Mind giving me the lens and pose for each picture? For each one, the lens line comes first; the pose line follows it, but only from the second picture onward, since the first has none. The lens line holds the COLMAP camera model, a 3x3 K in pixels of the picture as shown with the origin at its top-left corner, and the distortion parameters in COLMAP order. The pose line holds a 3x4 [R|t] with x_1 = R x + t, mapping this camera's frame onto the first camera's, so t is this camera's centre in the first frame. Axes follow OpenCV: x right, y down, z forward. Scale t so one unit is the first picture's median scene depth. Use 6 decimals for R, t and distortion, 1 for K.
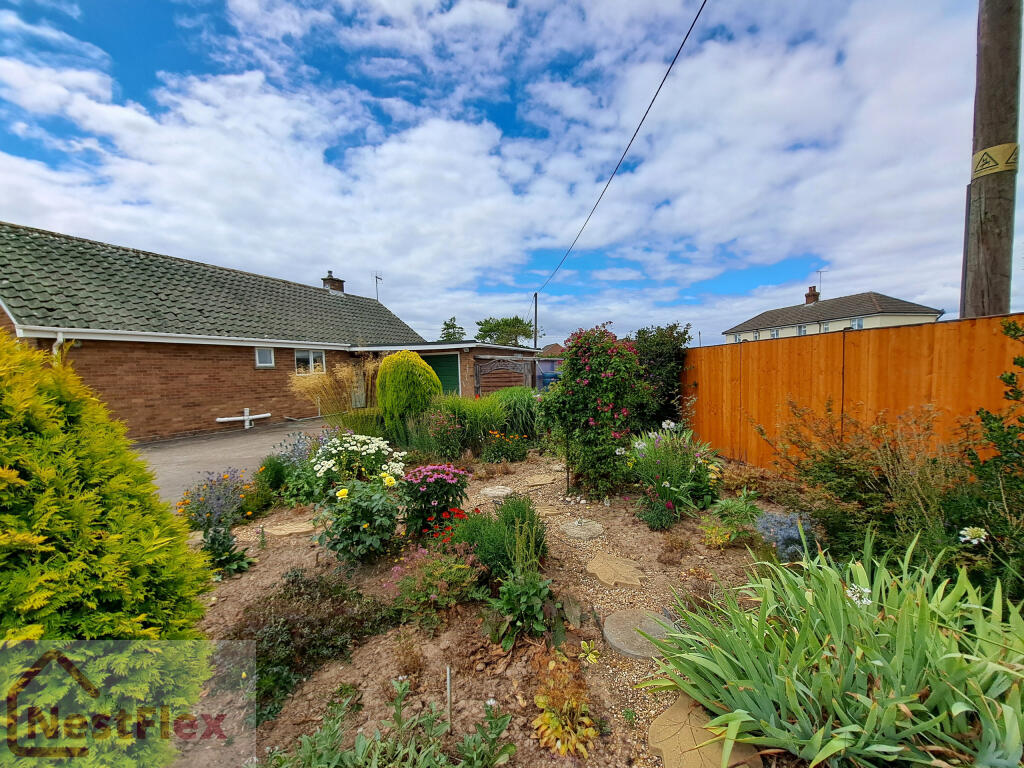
lens RADIAL K [[430.8, 0, 512.6], [0, 430.8, 388.3], [0, 0, 1]] dist [0.000001, -0.000121]
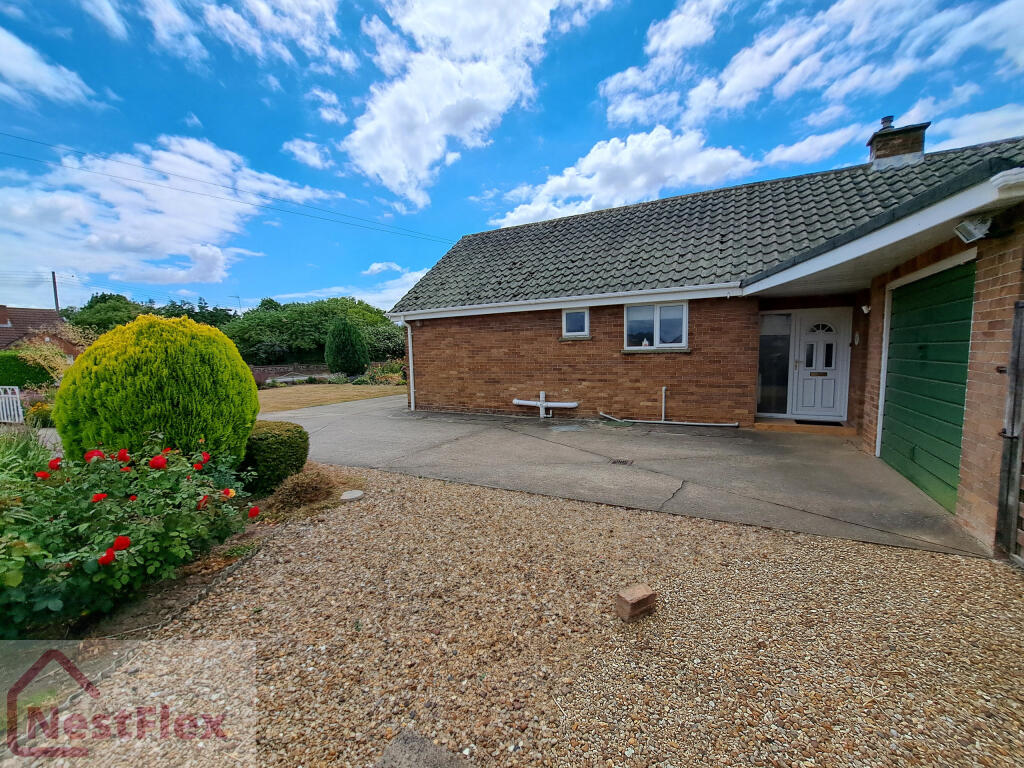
lens RADIAL K [[407.1, 0, 521.1], [0, 407.1, 387.5], [0, 0, 1]] dist [0.001122, -0.000301]
pose [[-0.094572, 0.089450, -0.991491, 0.103039], [-0.029326, 0.995273, 0.092588, -0.027191], [0.995086, 0.037832, -0.091502, 1.018160]]
